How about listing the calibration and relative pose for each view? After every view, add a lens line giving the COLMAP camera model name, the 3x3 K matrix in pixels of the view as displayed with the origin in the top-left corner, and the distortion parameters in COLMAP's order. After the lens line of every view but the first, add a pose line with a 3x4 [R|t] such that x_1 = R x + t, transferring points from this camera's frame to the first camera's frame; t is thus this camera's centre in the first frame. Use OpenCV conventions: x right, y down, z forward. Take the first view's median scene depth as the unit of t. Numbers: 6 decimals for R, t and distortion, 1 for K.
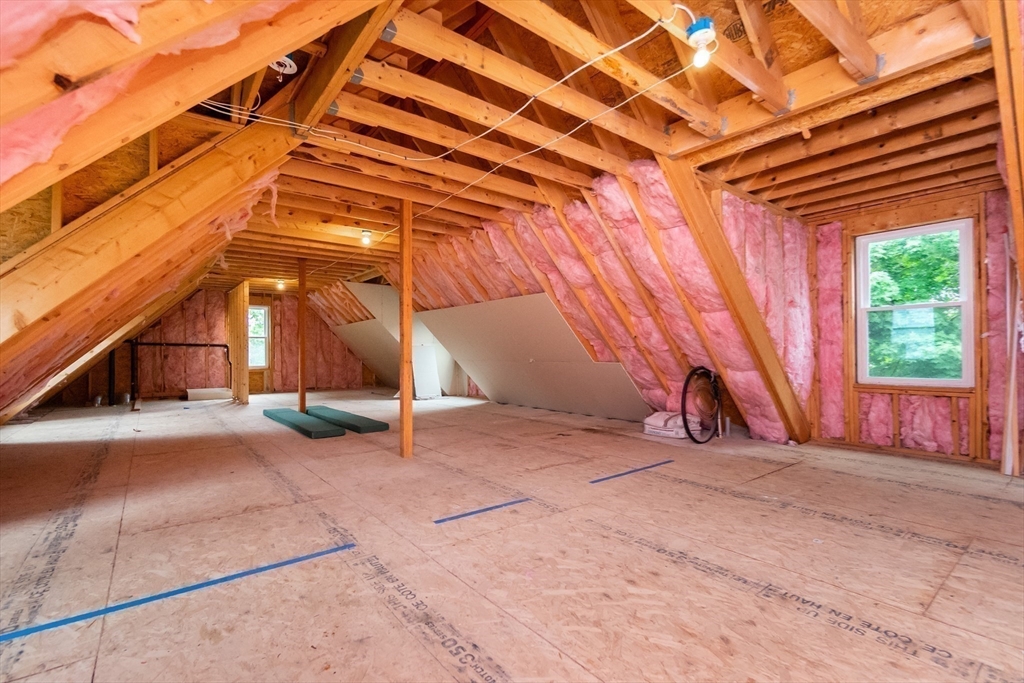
lens RADIAL K [[449.5, 0, 513.4], [0, 449.5, 346.5], [0, 0, 1]] dist [-0.004310, -0.000109]
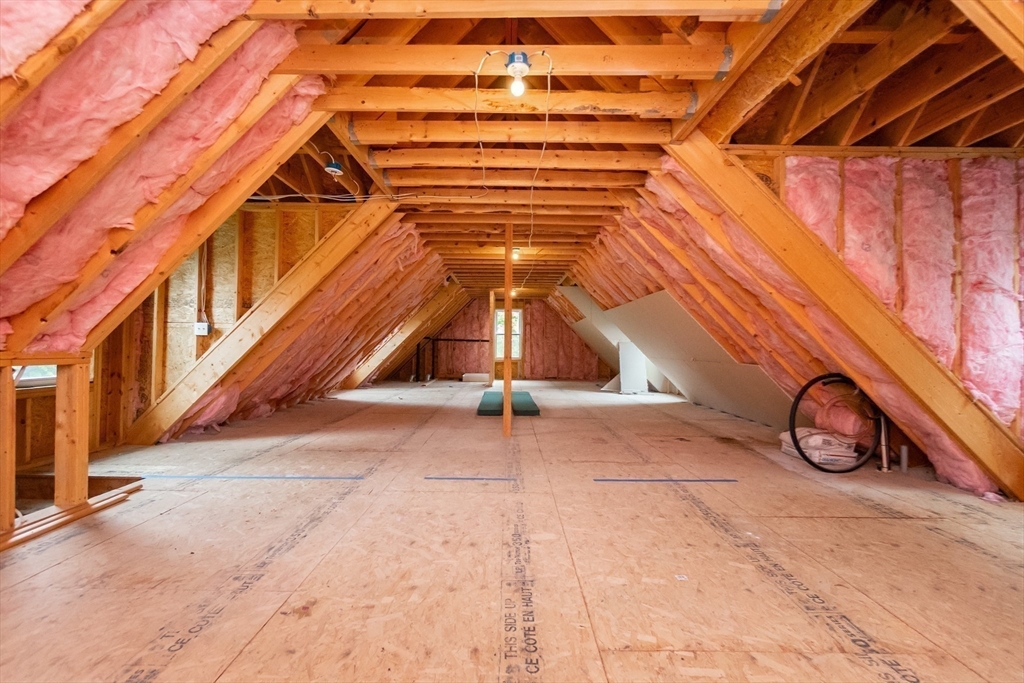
lens RADIAL K [[449.5, 0, 531.9], [0, 449.5, 334.0], [0, 0, 1]] dist [-0.004310, -0.000109]
pose [[0.800248, -0.004110, -0.599655, 0.272523], [-0.004681, 0.999903, -0.013100, -0.006900], [0.599651, 0.013290, 0.800151, 0.037228]]
